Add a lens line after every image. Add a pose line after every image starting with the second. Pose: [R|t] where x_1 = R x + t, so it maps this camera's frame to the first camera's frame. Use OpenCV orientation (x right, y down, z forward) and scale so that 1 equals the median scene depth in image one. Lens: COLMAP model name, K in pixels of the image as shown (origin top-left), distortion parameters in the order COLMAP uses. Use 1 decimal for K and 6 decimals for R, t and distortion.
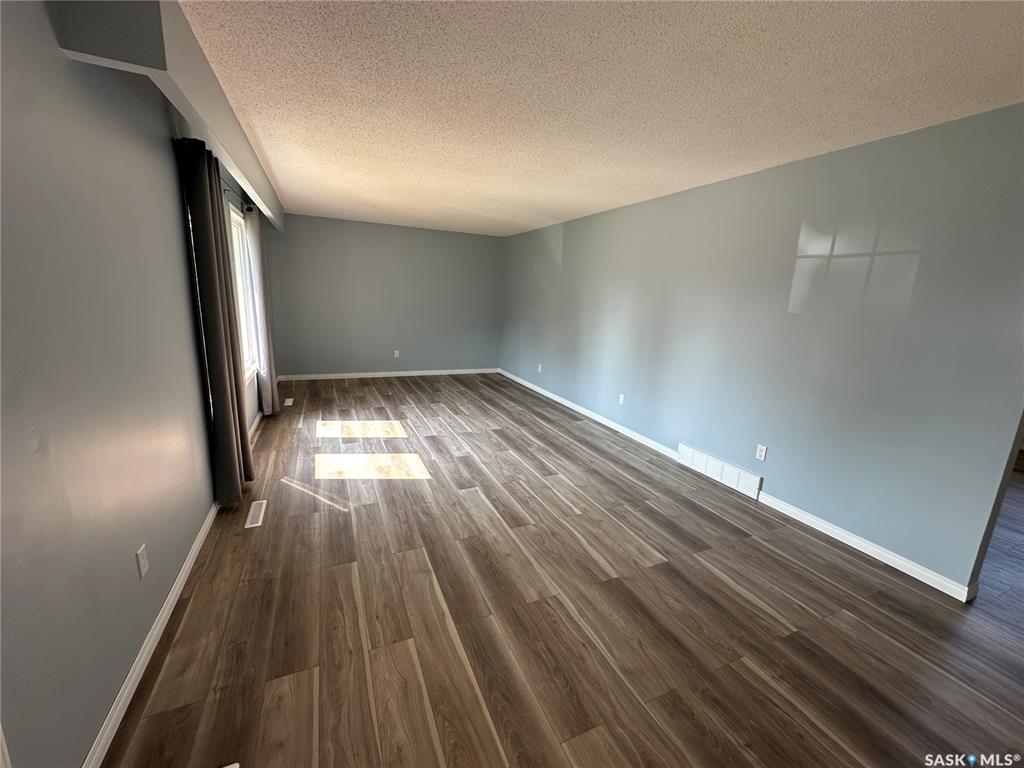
lens RADIAL K [[408.0, 0, 512.9], [0, 408.0, 381.8], [0, 0, 1]] dist [-0.004523, 0.000113]
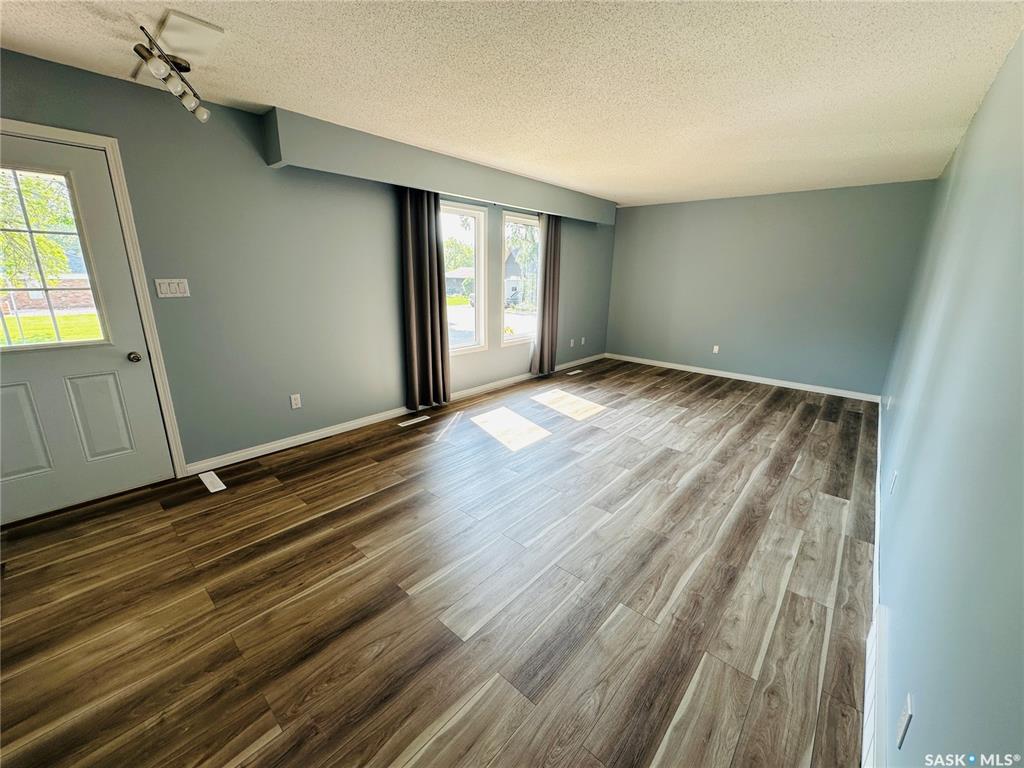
lens RADIAL K [[408.0, 0, 508.4], [0, 408.0, 382.5], [0, 0, 1]] dist [-0.004523, 0.000113]
pose [[0.410177, 0.202387, -0.889266, 0.590062], [-0.189879, 0.972650, 0.133781, -0.059793], [0.892021, 0.113979, 0.437387, 0.449110]]
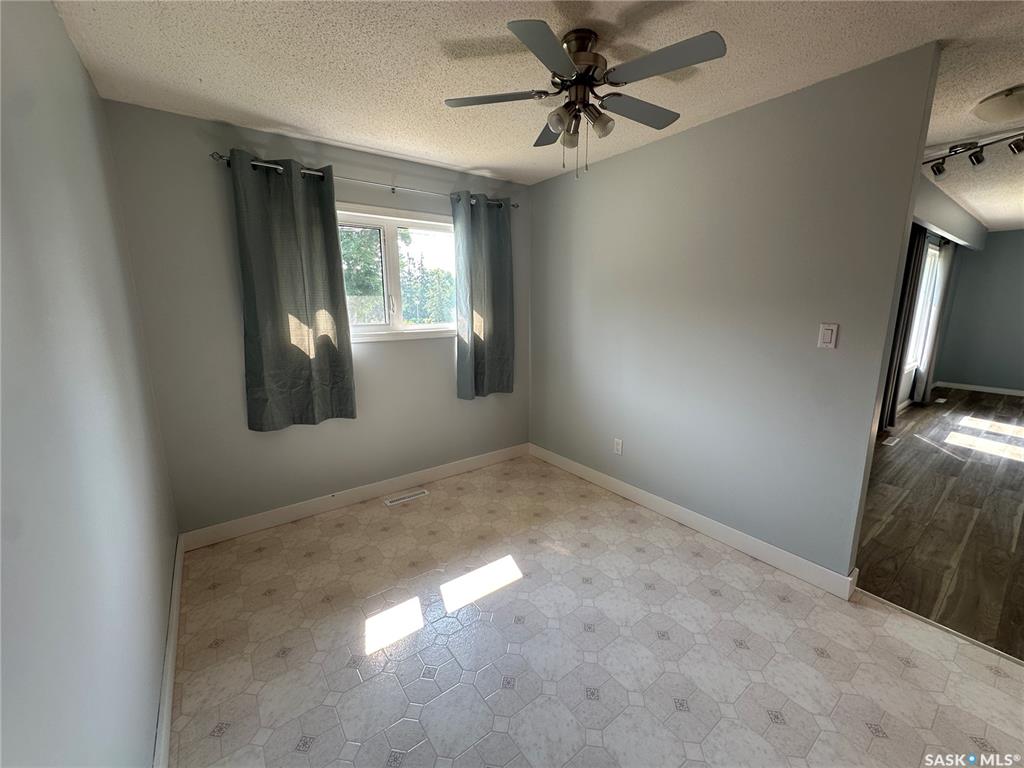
lens RADIAL K [[408.0, 0, 511.1], [0, 408.0, 386.2], [0, 0, 1]] dist [-0.004523, 0.000113]
pose [[0.211439, 0.155837, -0.964888, 0.404083], [-0.186032, 0.975577, 0.116798, 0.143700], [0.959524, 0.154805, 0.235266, -0.605513]]
